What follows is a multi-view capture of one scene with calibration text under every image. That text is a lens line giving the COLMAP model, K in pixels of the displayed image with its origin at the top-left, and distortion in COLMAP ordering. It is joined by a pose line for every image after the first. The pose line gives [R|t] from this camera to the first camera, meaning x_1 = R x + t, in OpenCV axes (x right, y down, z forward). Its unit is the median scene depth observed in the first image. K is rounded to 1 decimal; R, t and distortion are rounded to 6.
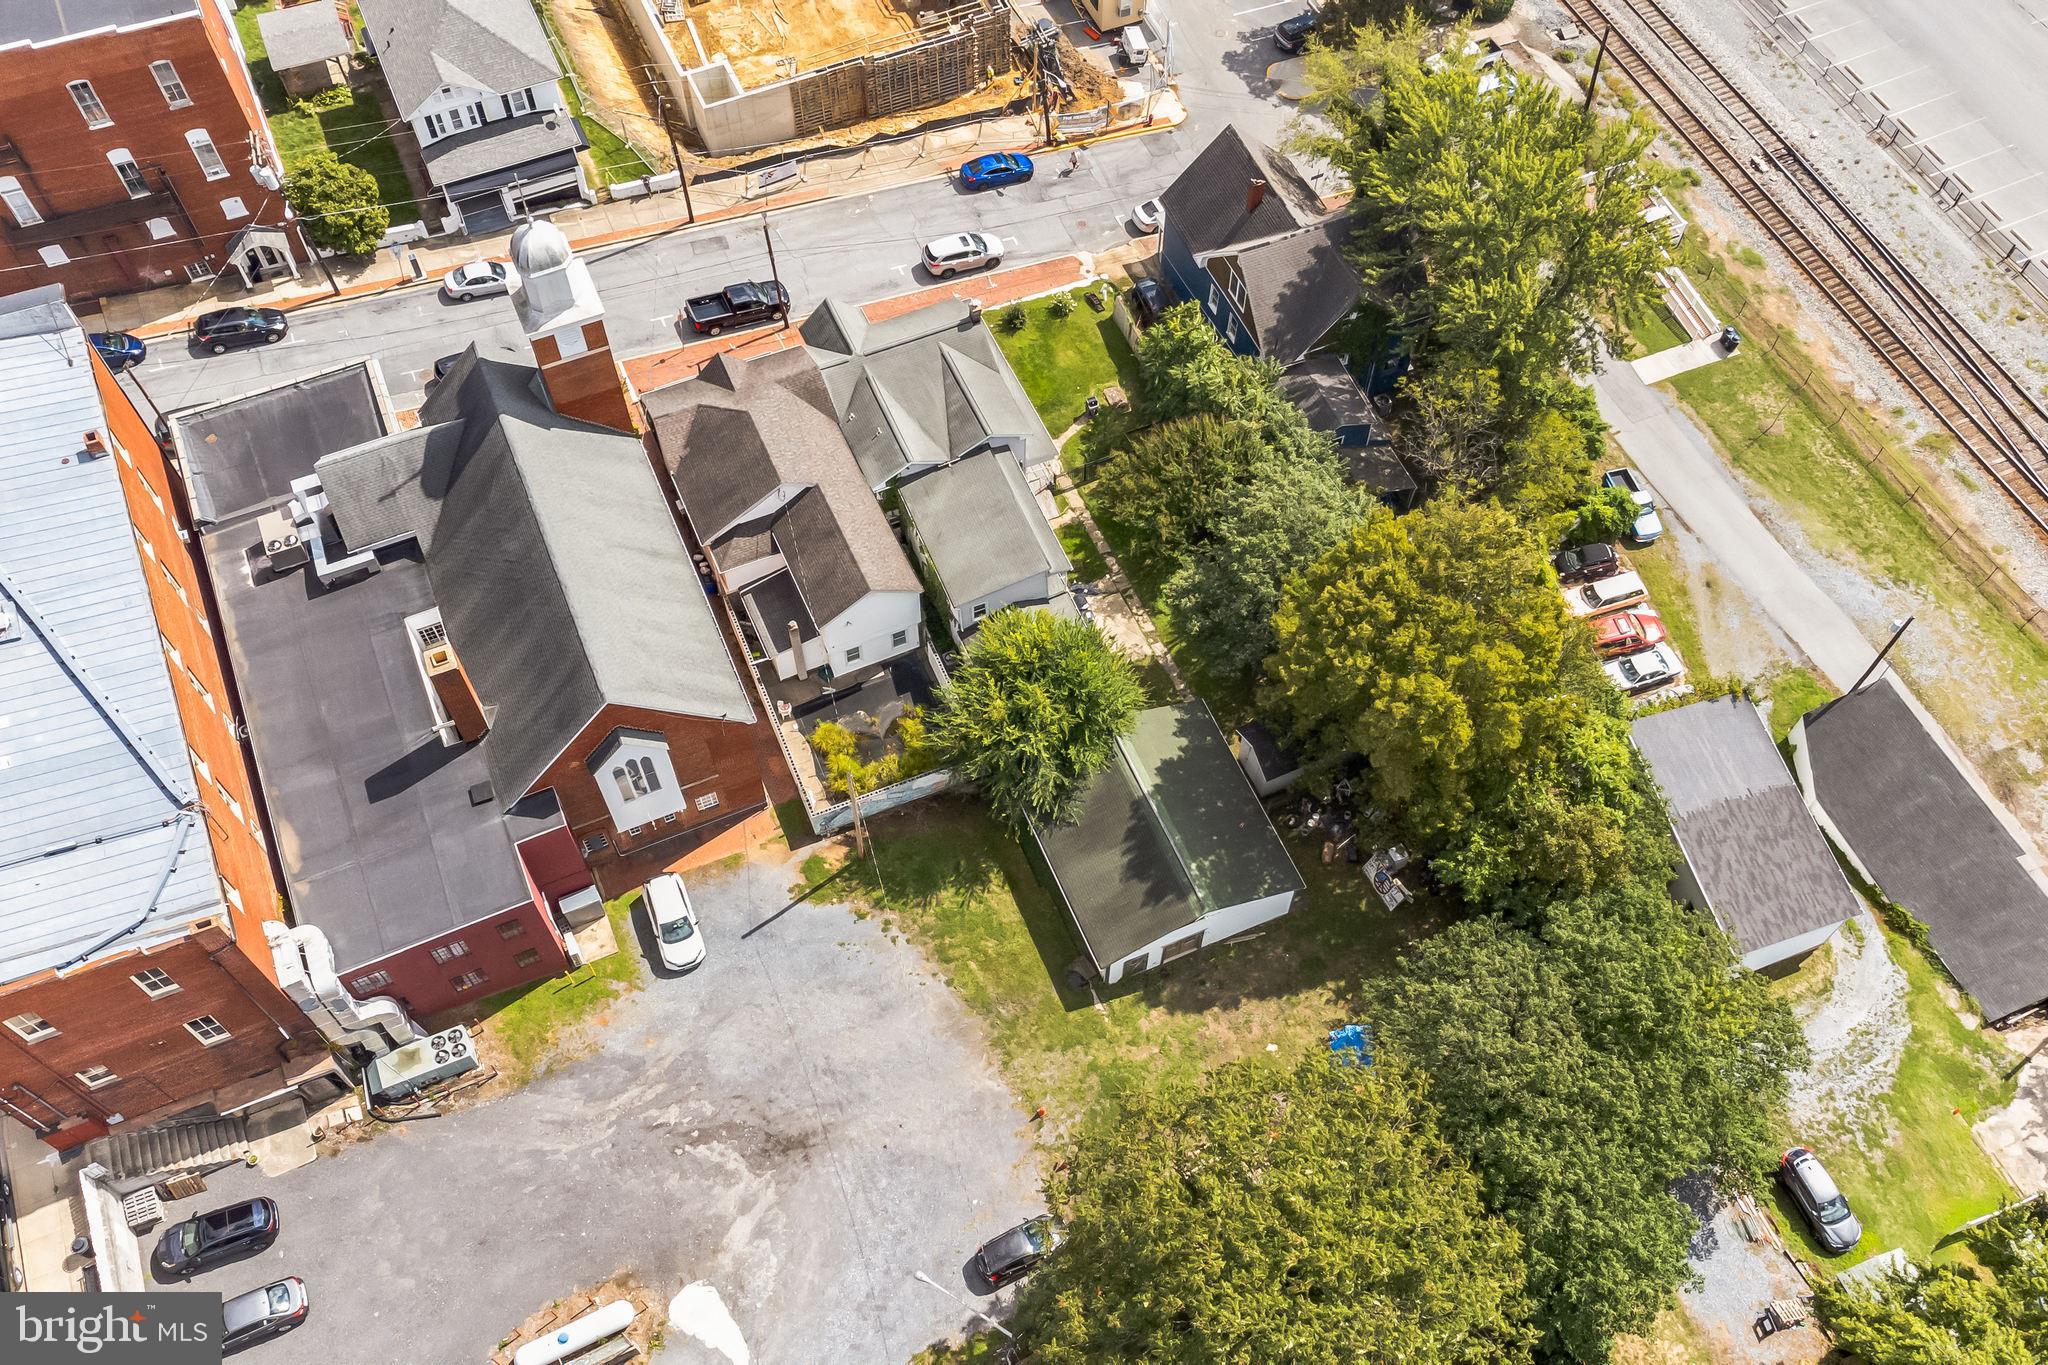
lens RADIAL K [[1825.6, 0, 1006.4], [0, 1825.6, 679.7], [0, 0, 1]] dist [0.034816, 0.002526]
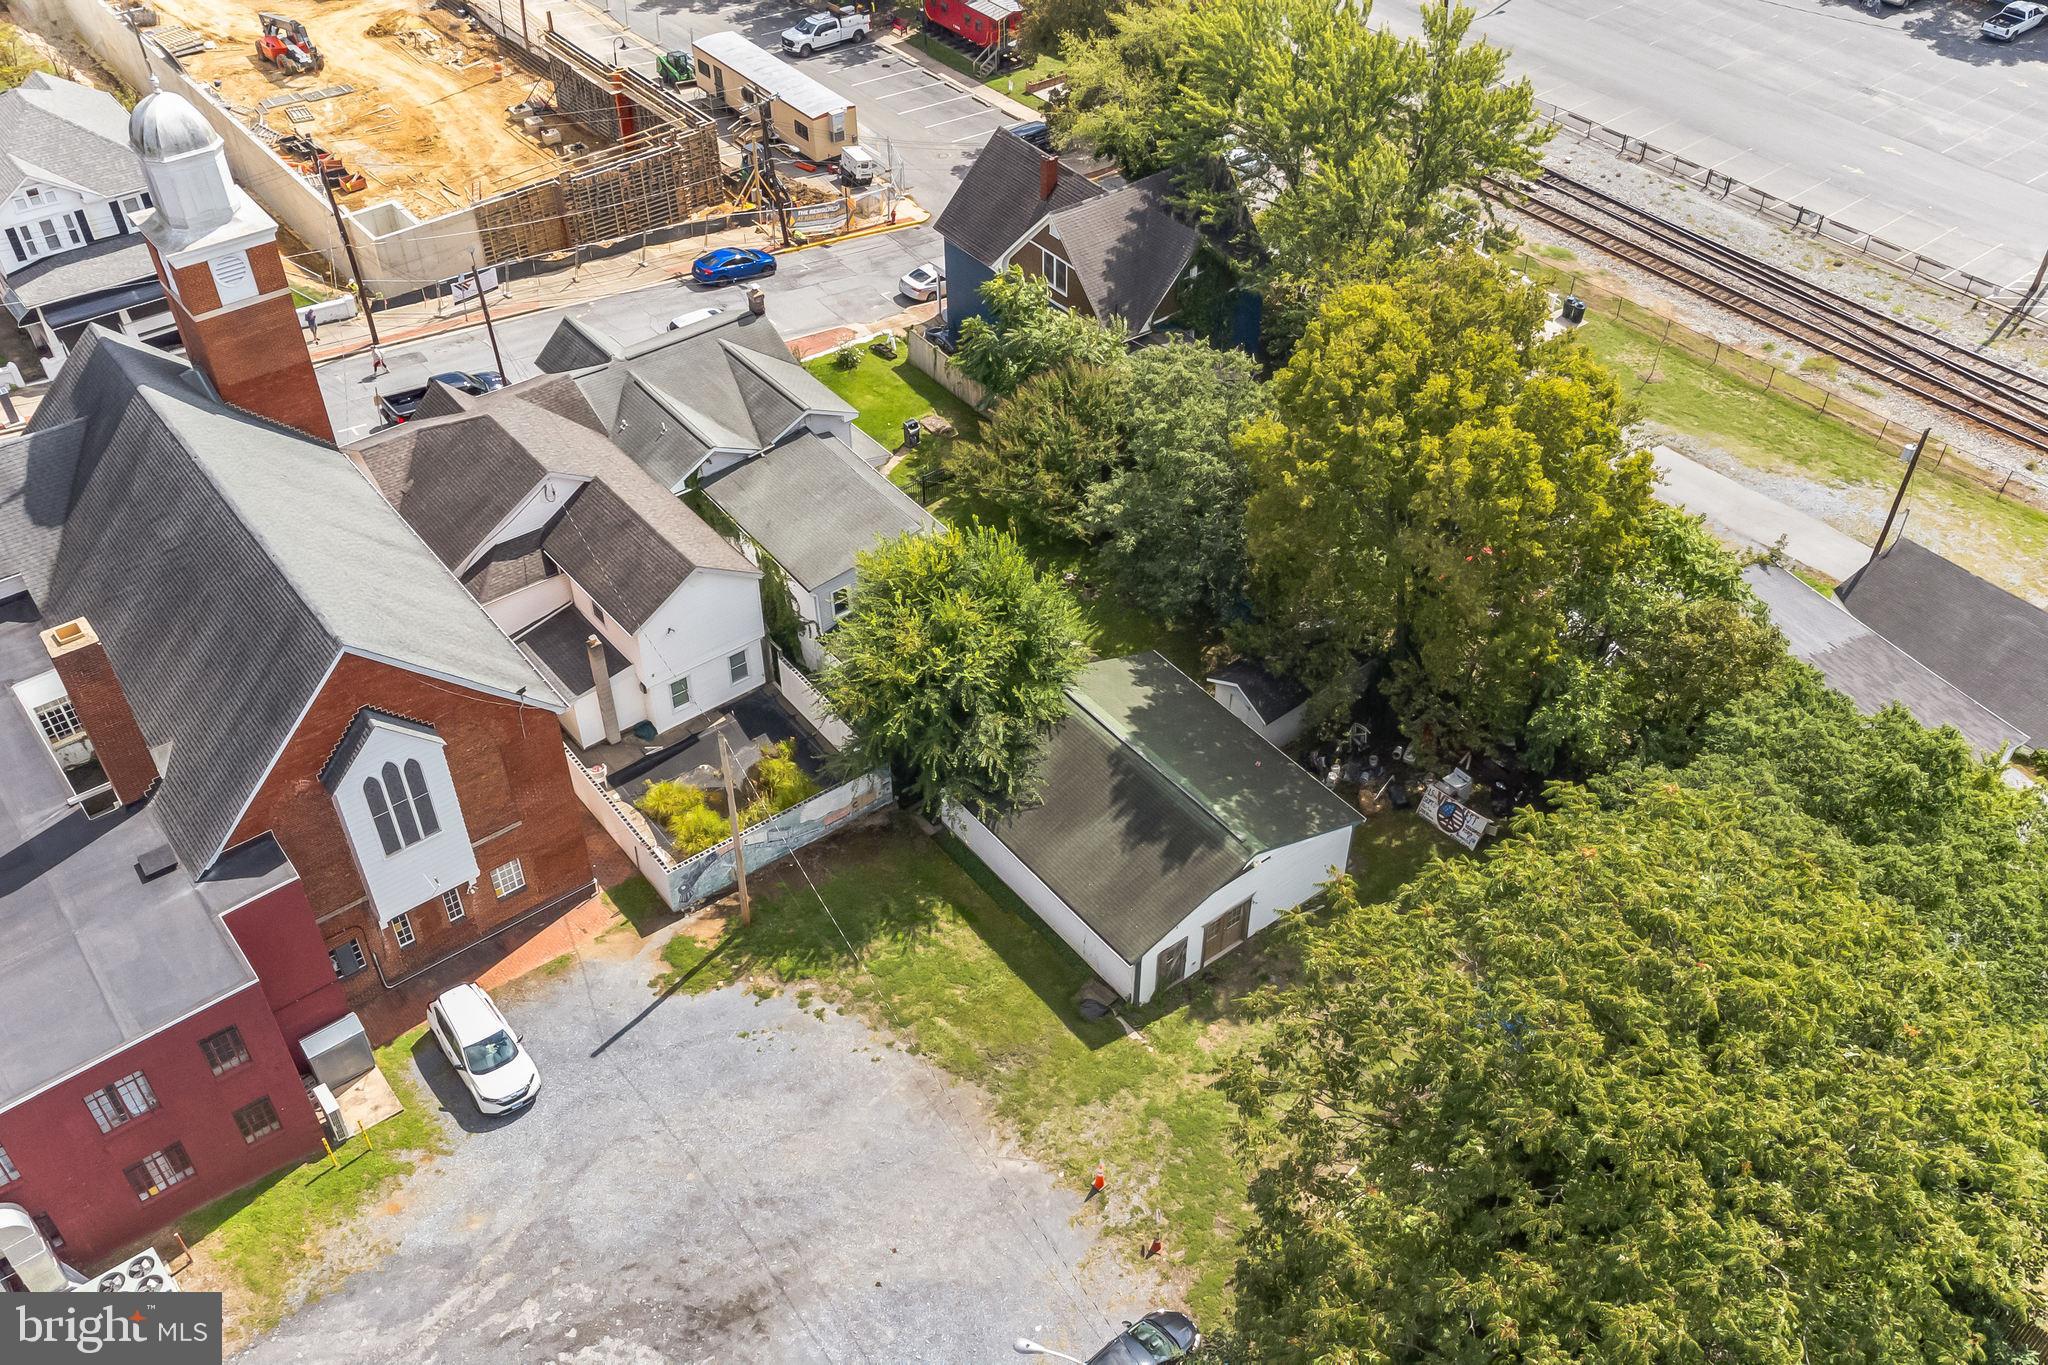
lens RADIAL K [[1825.6, 0, 1019.6], [0, 1825.6, 682.7], [0, 0, 1]] dist [0.034816, 0.002526]
pose [[0.966898, -0.165503, 0.194207, -0.099728], [0.215297, 0.937666, -0.272819, 0.224843], [-0.136949, 0.305601, 0.942260, 0.304153]]
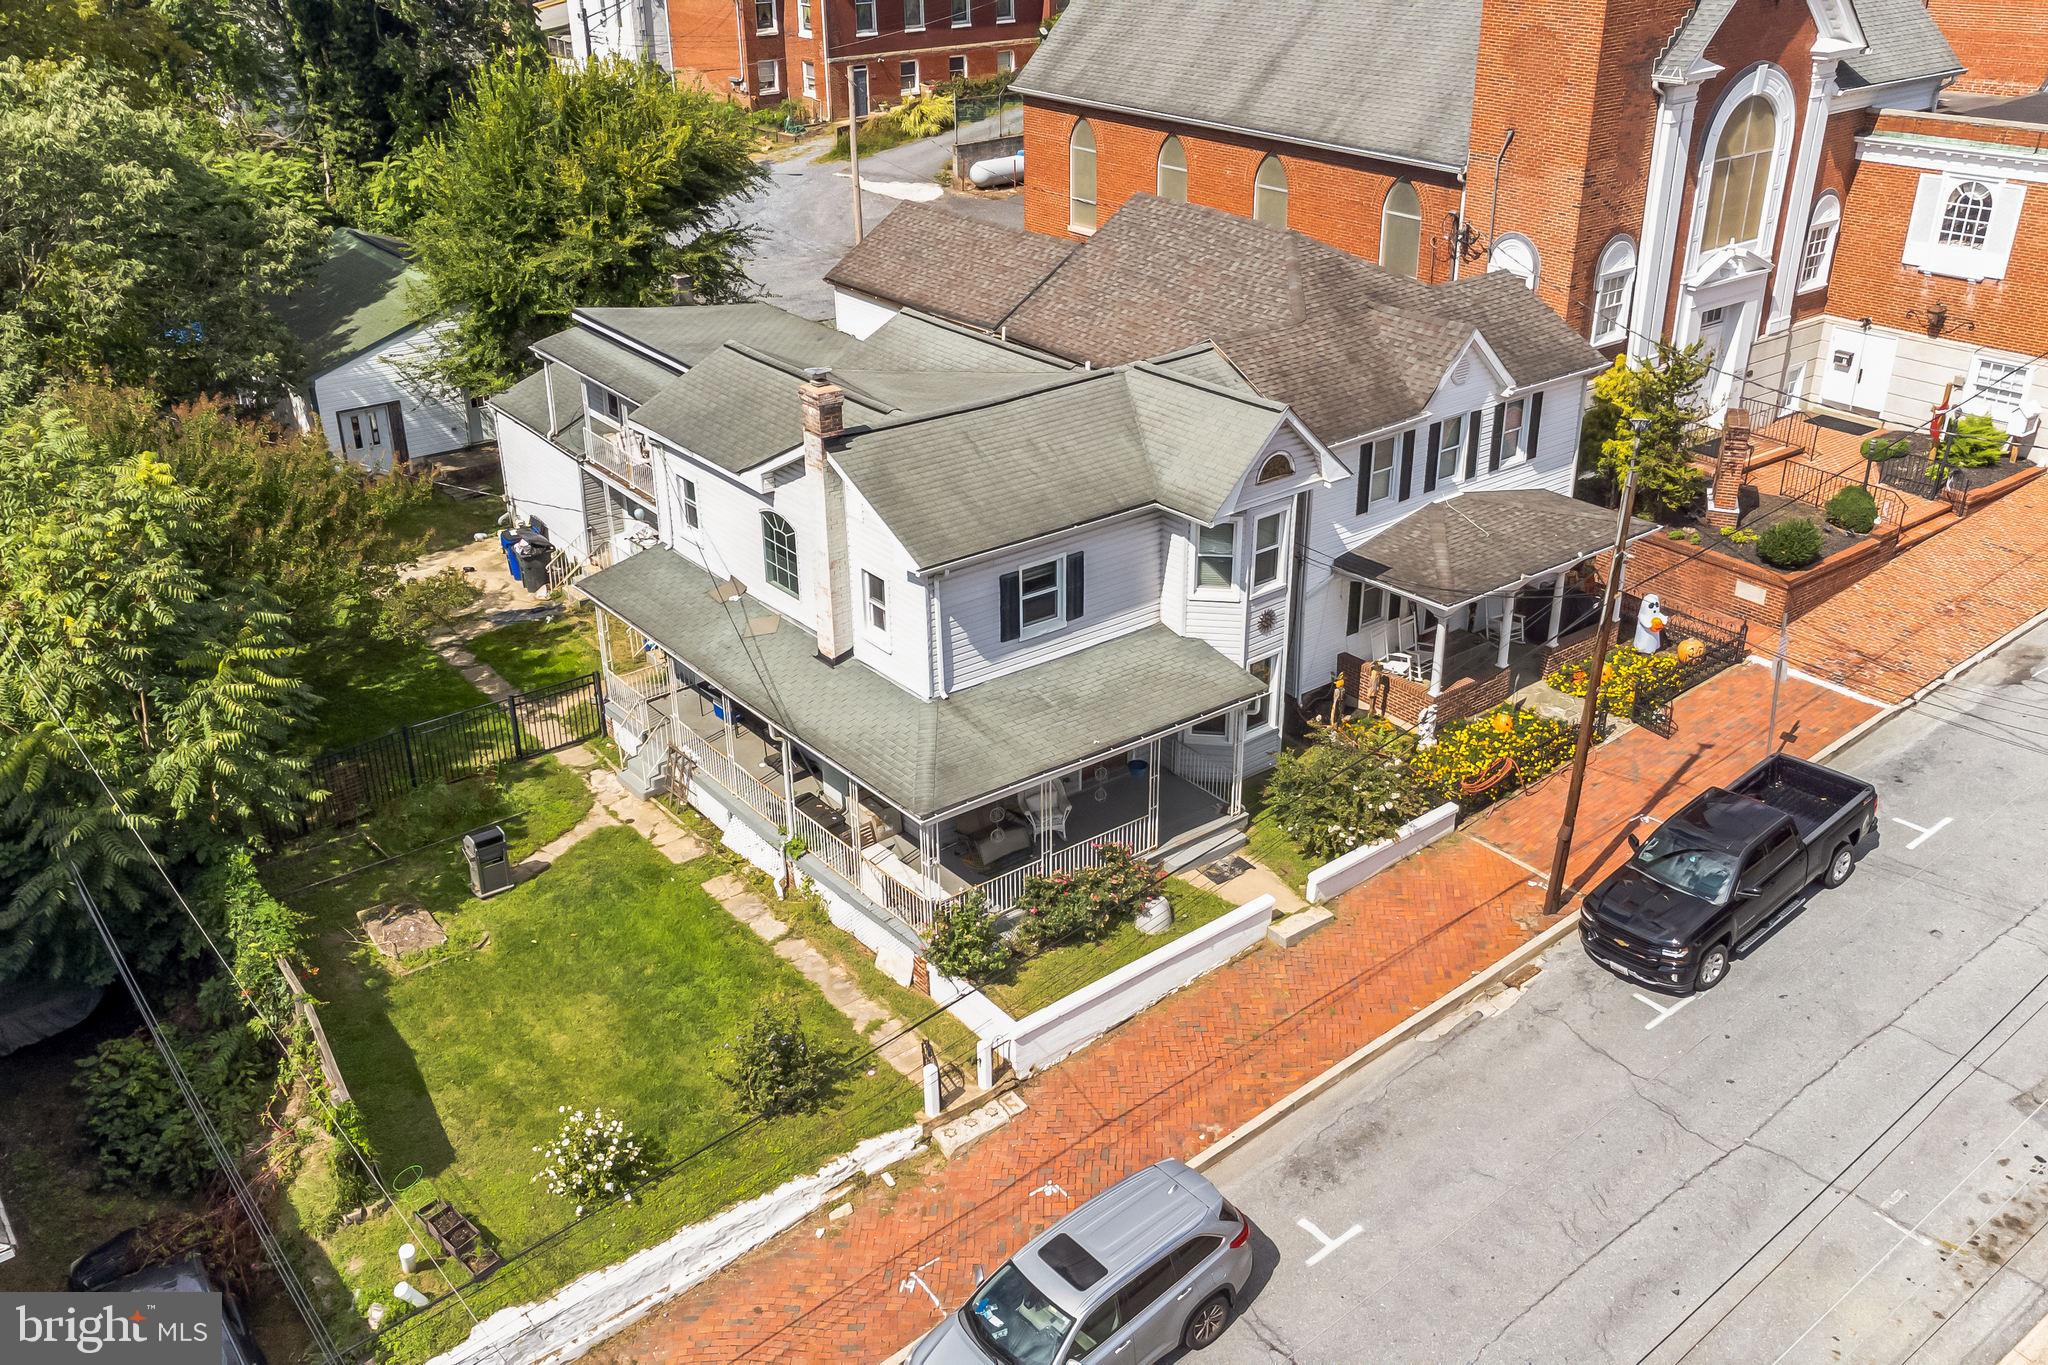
lens RADIAL K [[1825.6, 0, 1035.6], [0, 1825.6, 675.8], [0, 0, 1]] dist [0.034816, 0.002526]
pose [[-0.966852, 0.122069, -0.224267, 0.026733], [-0.211235, 0.111036, 0.971108, -0.570228], [0.143444, 0.986291, -0.081570, 1.195372]]
